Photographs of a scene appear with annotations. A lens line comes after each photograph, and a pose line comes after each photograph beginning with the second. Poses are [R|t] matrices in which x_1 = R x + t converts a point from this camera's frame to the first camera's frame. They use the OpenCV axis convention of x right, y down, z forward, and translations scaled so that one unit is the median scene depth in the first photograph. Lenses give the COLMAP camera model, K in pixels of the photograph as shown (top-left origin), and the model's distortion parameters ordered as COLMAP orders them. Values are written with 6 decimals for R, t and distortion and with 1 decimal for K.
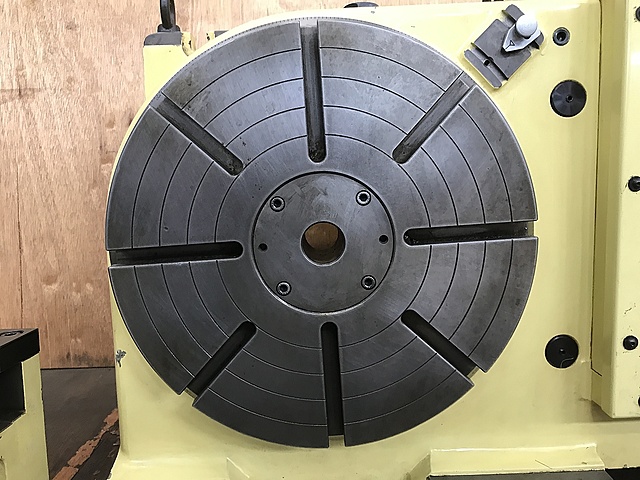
lens RADIAL K [[526.4, 0, 318.8], [0, 526.4, 220.0], [0, 0, 1]] dist [0.008908, 0.002095]
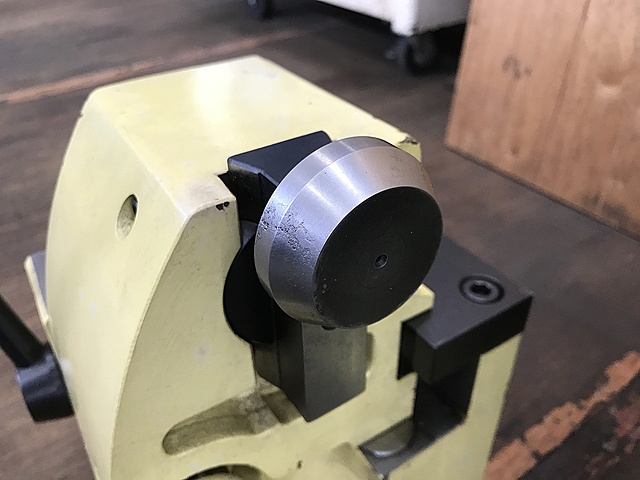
lens RADIAL K [[526.4, 0, 318.8], [0, 526.4, 220.0], [0, 0, 1]] dist [0.008908, 0.002095]
pose [[0.567910, 0.477672, -0.670305, -0.389524], [-0.049955, 0.832877, 0.551199, -0.121002], [0.821573, -0.279546, 0.496861, 0.683420]]
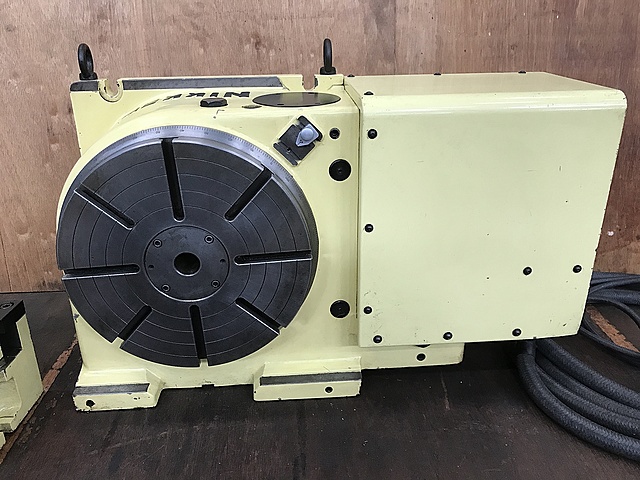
lens RADIAL K [[526.4, 0, 318.8], [0, 526.4, 220.0], [0, 0, 1]] dist [0.008908, 0.002095]
pose [[0.998741, -0.006037, 0.049808, 0.316804], [-0.007612, 0.963013, 0.269346, -0.502730], [-0.049591, -0.269386, 0.961754, -0.574042]]
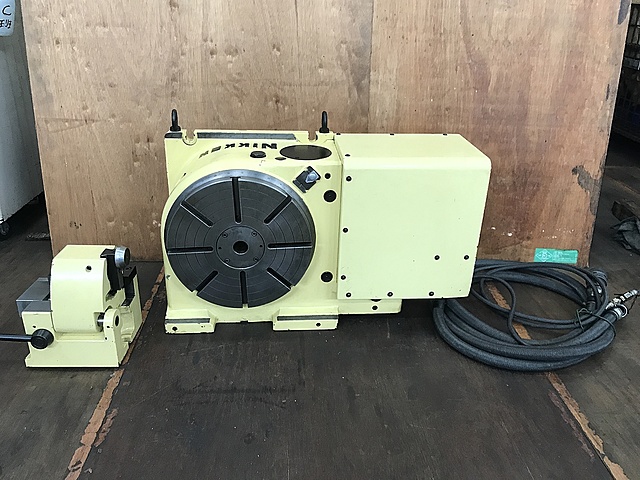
lens RADIAL K [[526.4, 0, 318.8], [0, 526.4, 220.0], [0, 0, 1]] dist [0.008908, 0.002095]
pose [[0.996544, 0.025530, 0.079048, 0.190855], [-0.048218, 0.952658, 0.300197, -0.917076], [-0.067642, -0.302971, 0.950596, -1.638109]]
